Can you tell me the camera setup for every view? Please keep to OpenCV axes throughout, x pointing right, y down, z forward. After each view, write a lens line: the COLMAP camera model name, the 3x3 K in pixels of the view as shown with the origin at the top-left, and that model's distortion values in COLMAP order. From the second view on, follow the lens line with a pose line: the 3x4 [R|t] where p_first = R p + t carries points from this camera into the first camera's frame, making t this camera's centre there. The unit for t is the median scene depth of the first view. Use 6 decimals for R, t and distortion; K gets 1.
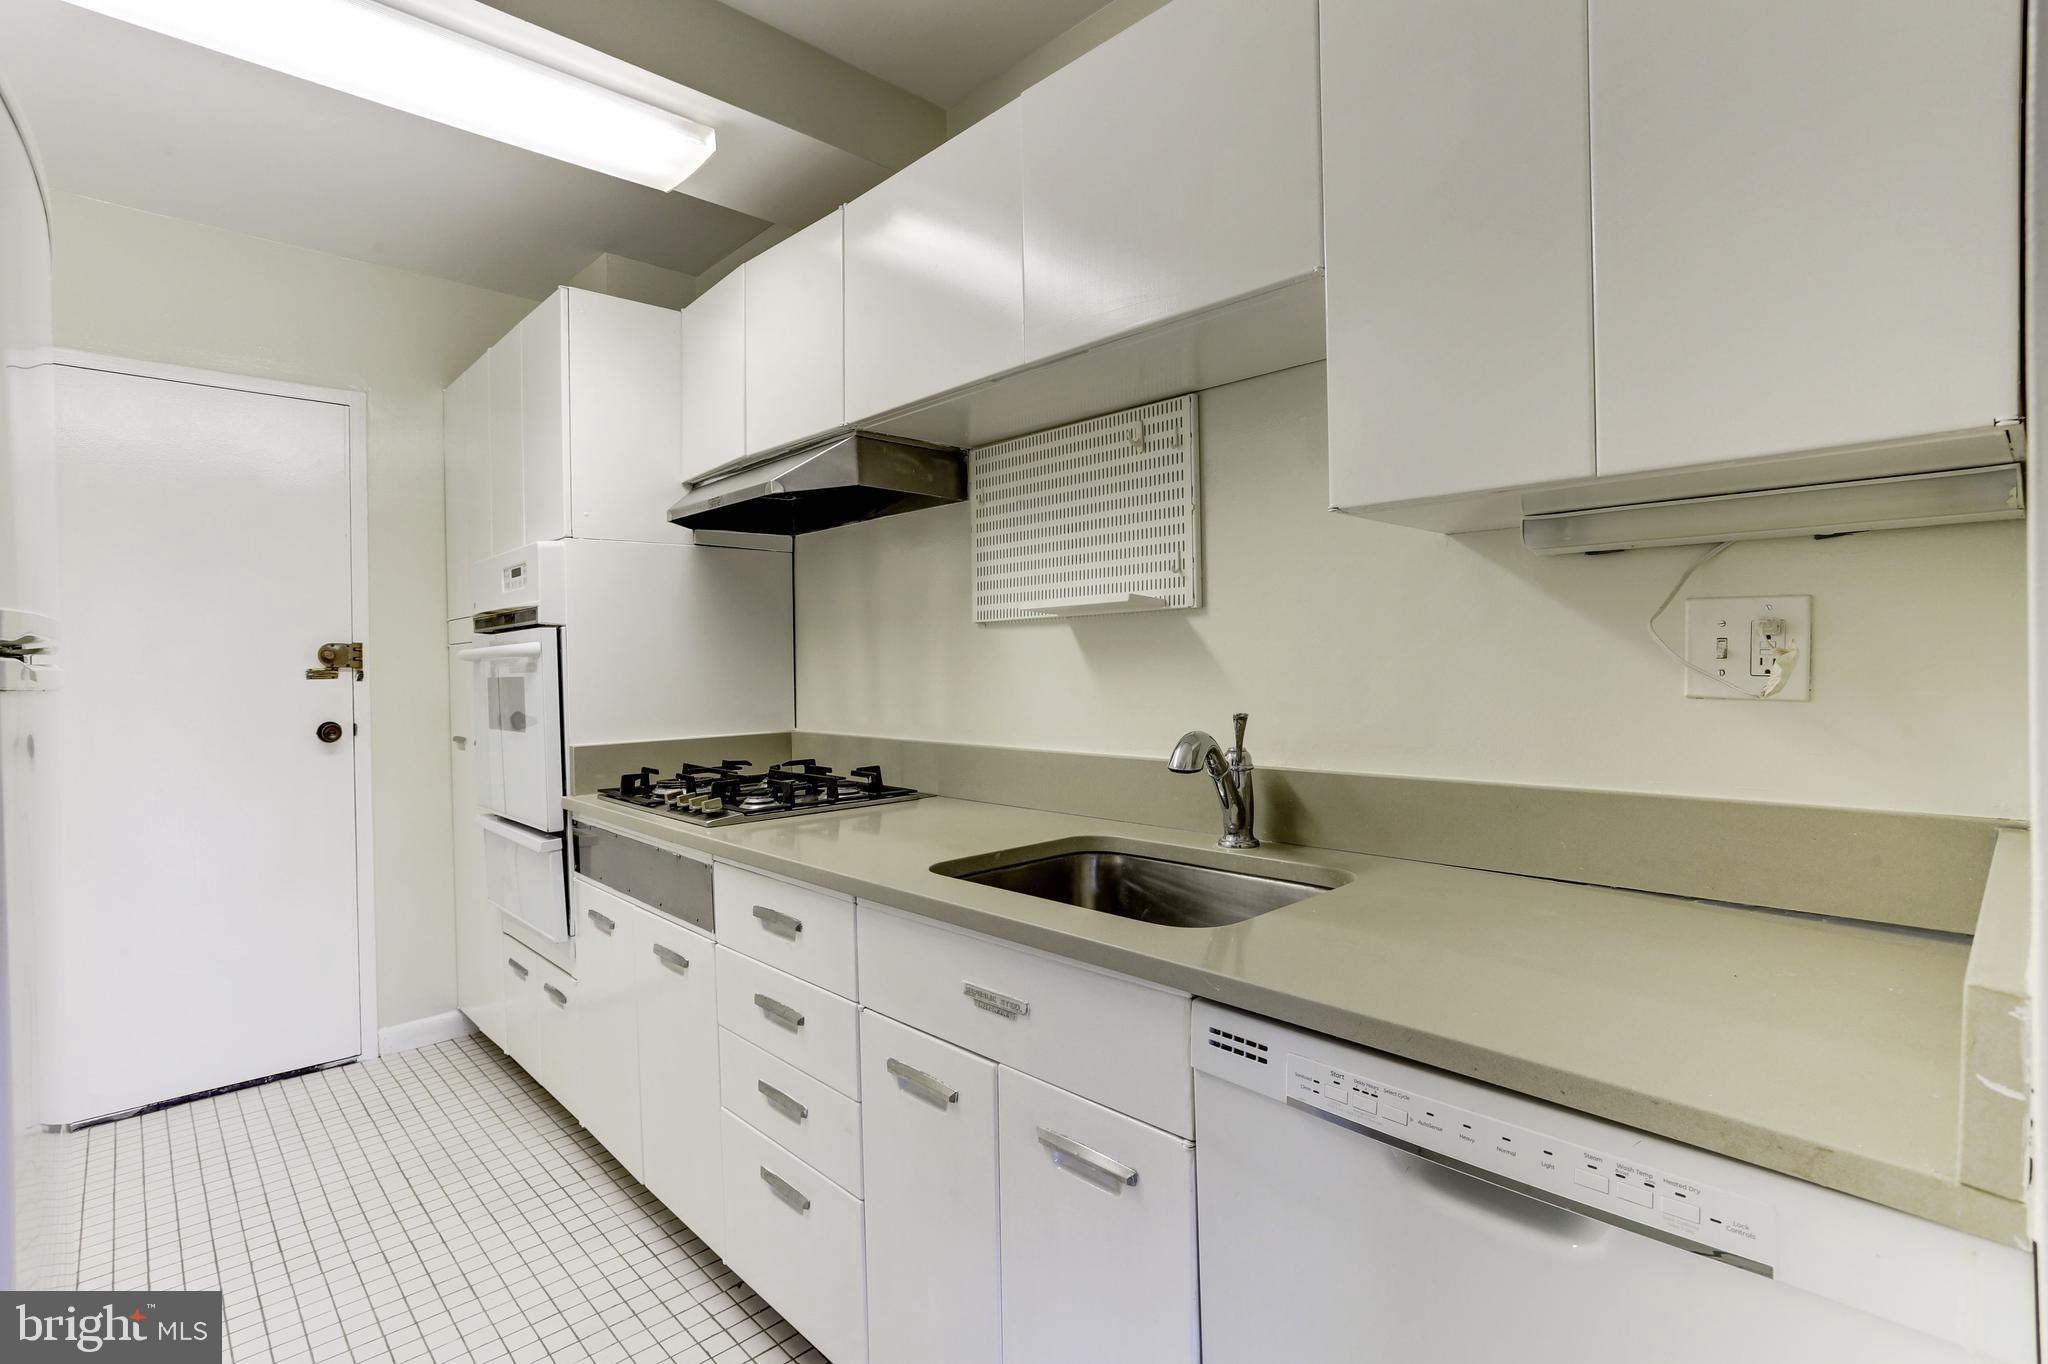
lens RADIAL K [[998.2, 0, 1013.0], [0, 998.2, 668.6], [0, 0, 1]] dist [-0.054092, 0.032786]
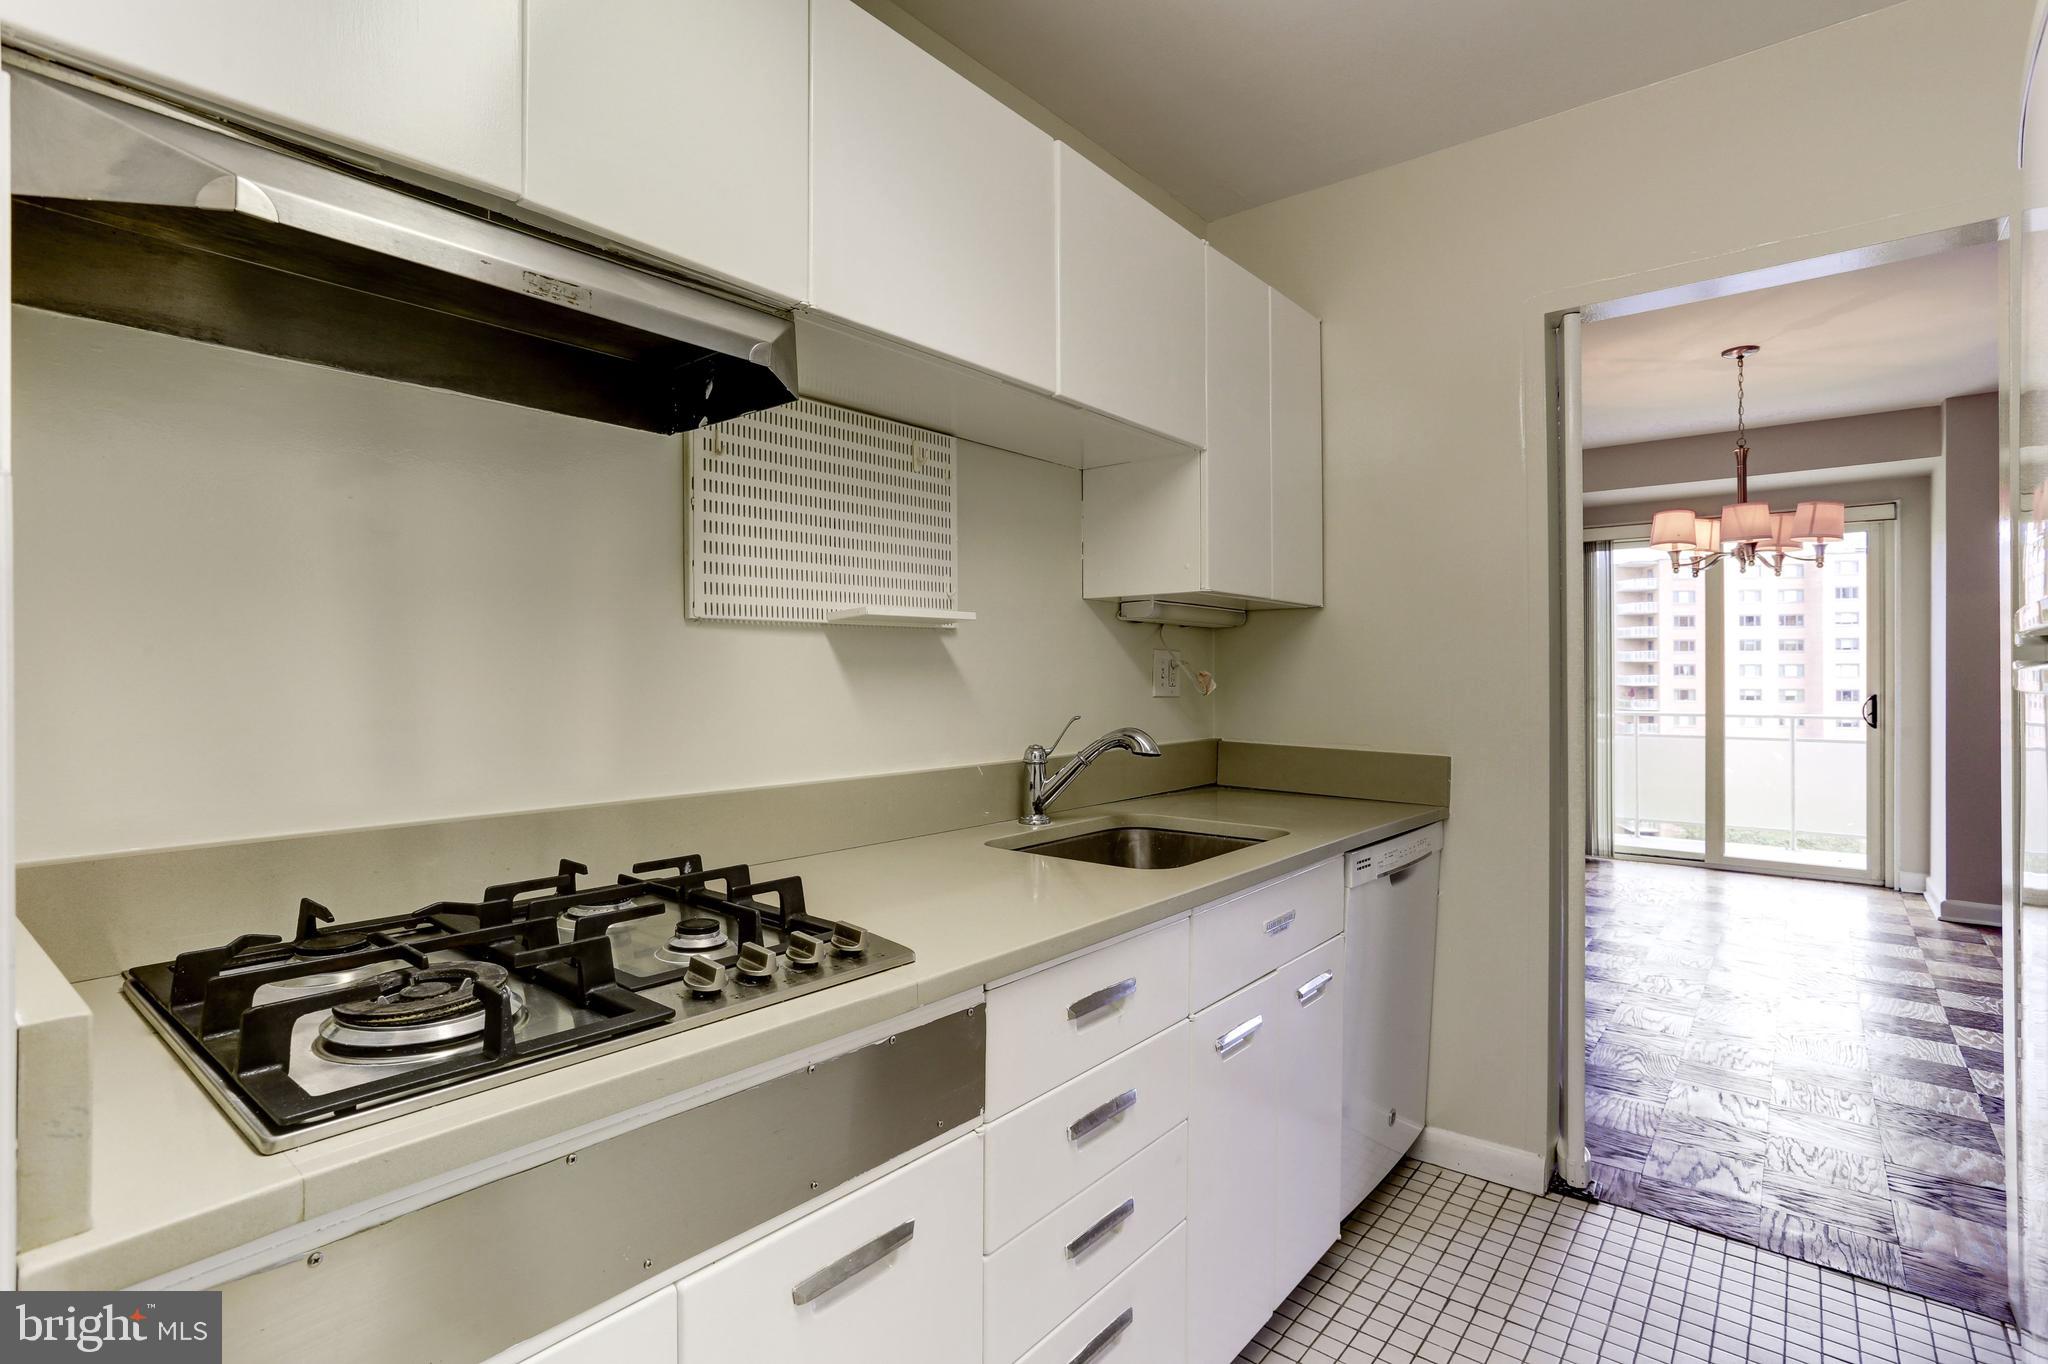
lens RADIAL K [[998.2, 0, 1013.0], [0, 998.2, 668.6], [0, 0, 1]] dist [-0.054092, 0.032786]
pose [[-0.129078, 0.015529, 0.991513, -0.862265], [0.002617, 0.999879, -0.015319, 0.001040], [-0.991631, 0.000618, -0.129103, 0.994344]]
